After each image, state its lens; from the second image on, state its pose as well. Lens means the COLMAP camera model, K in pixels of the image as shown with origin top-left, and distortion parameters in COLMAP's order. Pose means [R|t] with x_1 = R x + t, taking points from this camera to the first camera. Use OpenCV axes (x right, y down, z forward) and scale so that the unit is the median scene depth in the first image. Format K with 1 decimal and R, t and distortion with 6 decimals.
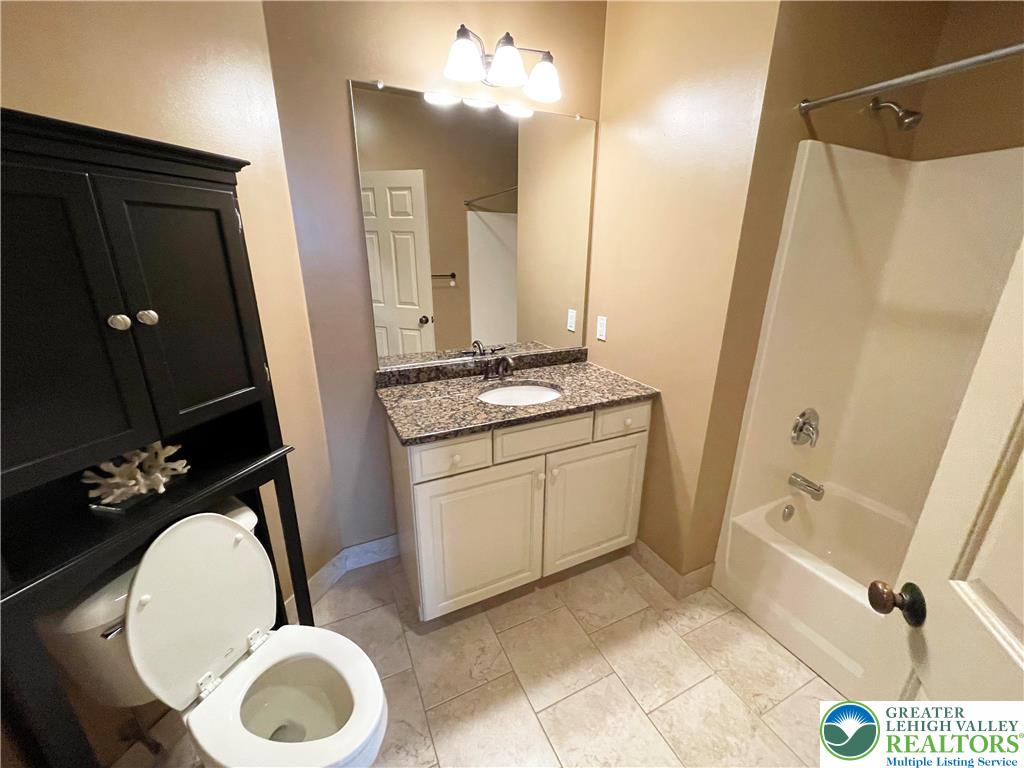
lens RADIAL K [[411.2, 0, 513.0], [0, 411.2, 384.1], [0, 0, 1]] dist [0.000001, 0.000017]
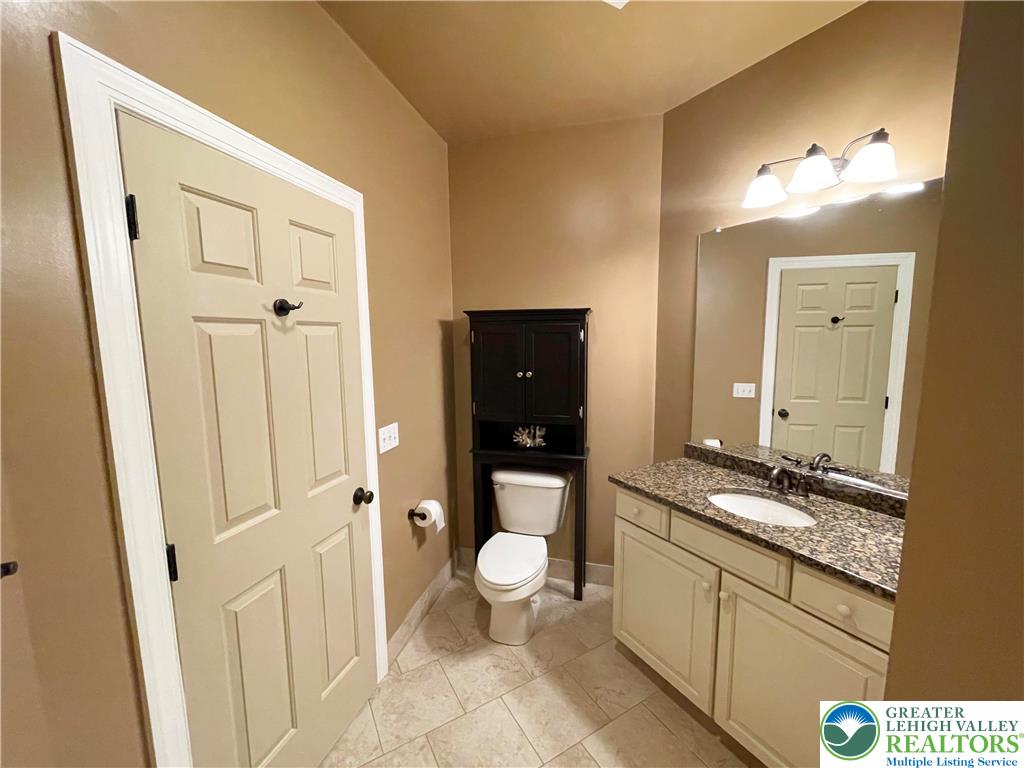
lens RADIAL K [[411.2, 0, 513.0], [0, 411.2, 384.1], [0, 0, 1]] dist [0.000001, 0.000017]
pose [[0.088789, 0.113811, -0.989527, 0.893015], [-0.303468, 0.949310, 0.081956, -0.153502], [0.948696, 0.293013, 0.118826, 0.330859]]
